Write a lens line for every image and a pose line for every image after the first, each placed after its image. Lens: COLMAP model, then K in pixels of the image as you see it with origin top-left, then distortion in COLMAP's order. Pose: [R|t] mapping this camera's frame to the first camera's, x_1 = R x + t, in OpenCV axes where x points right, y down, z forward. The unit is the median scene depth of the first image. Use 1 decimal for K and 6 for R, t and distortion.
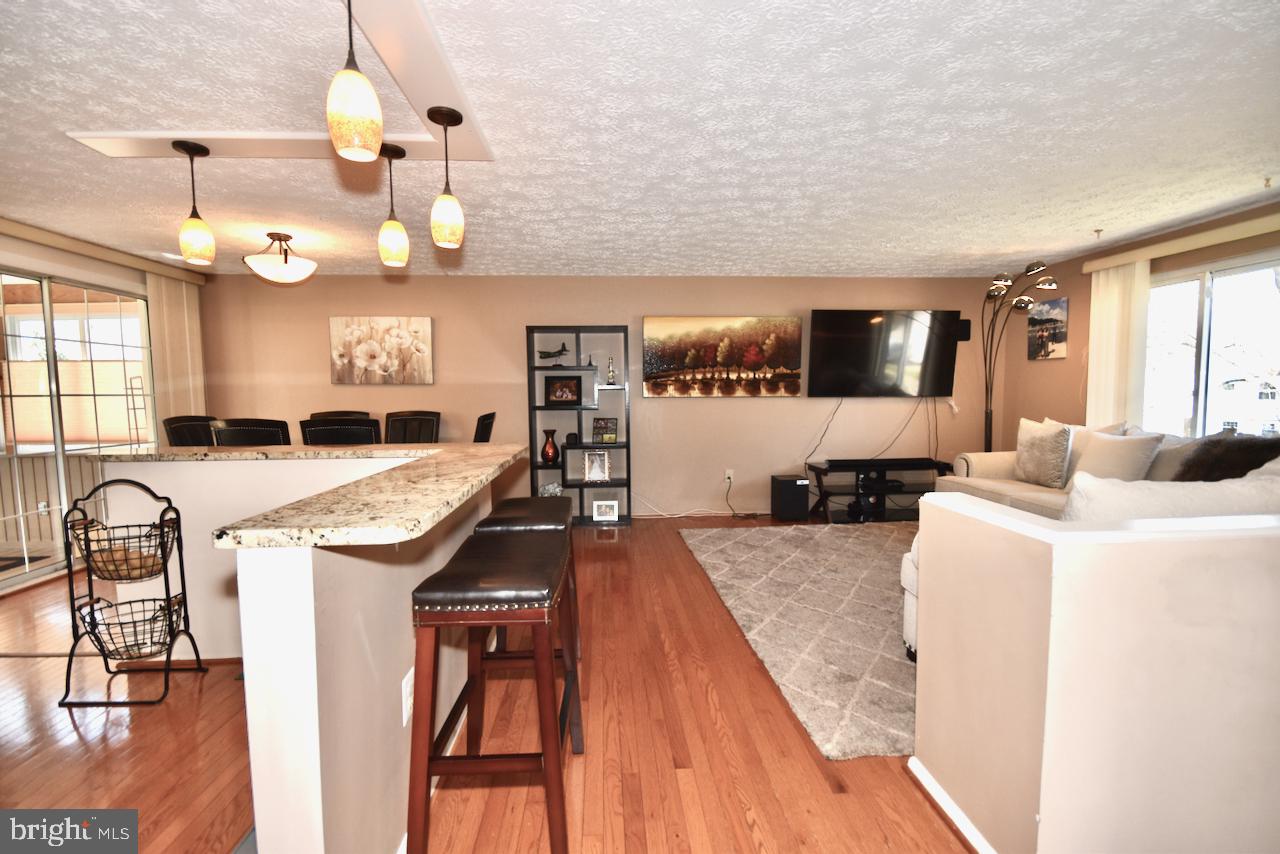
lens RADIAL K [[566.6, 0, 631.3], [0, 566.6, 434.6], [0, 0, 1]] dist [-0.004064, 0.000215]
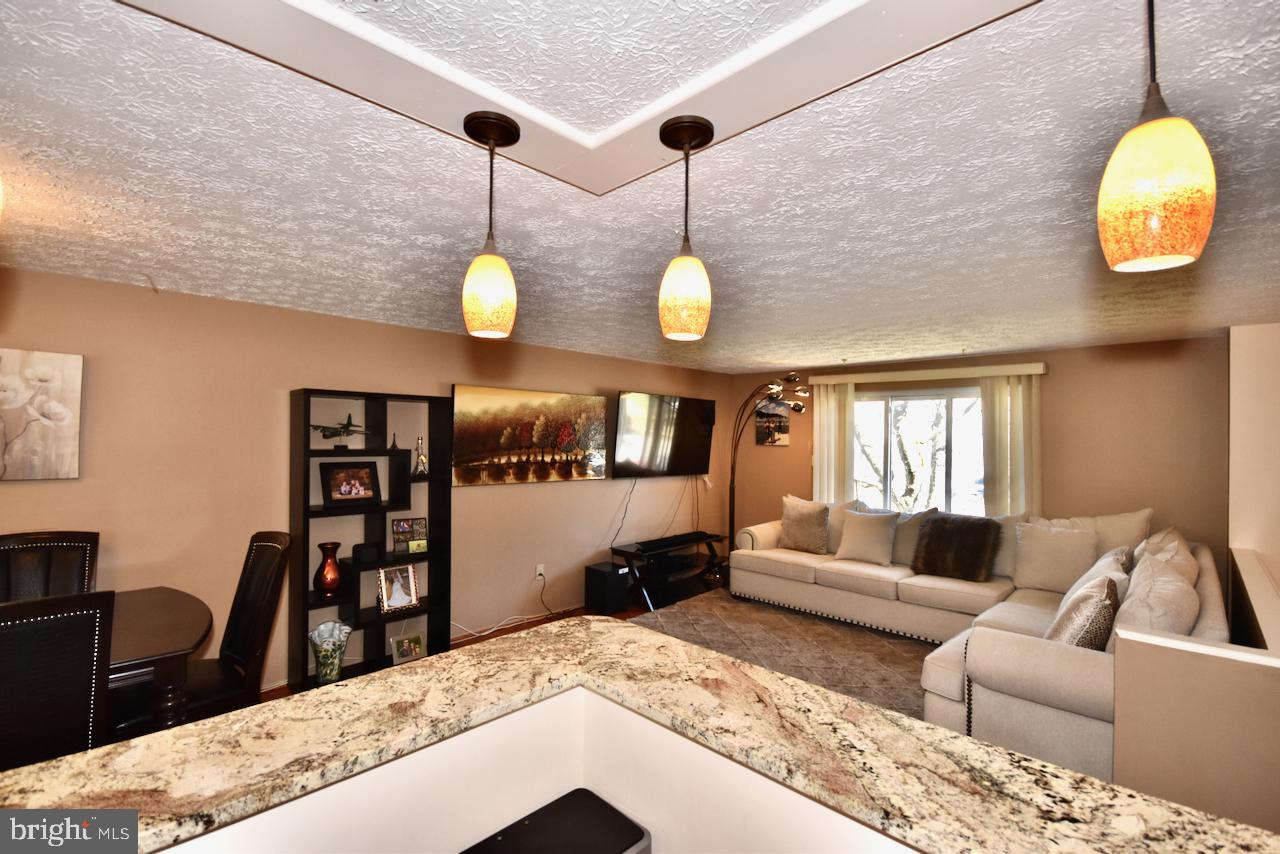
lens RADIAL K [[566.6, 0, 636.1], [0, 566.6, 427.8], [0, 0, 1]] dist [-0.004064, 0.000215]
pose [[0.743121, 0.028329, 0.668557, -0.320215], [0.032213, 0.996431, -0.078028, -0.079161], [-0.668381, 0.079520, 0.739556, 0.252123]]
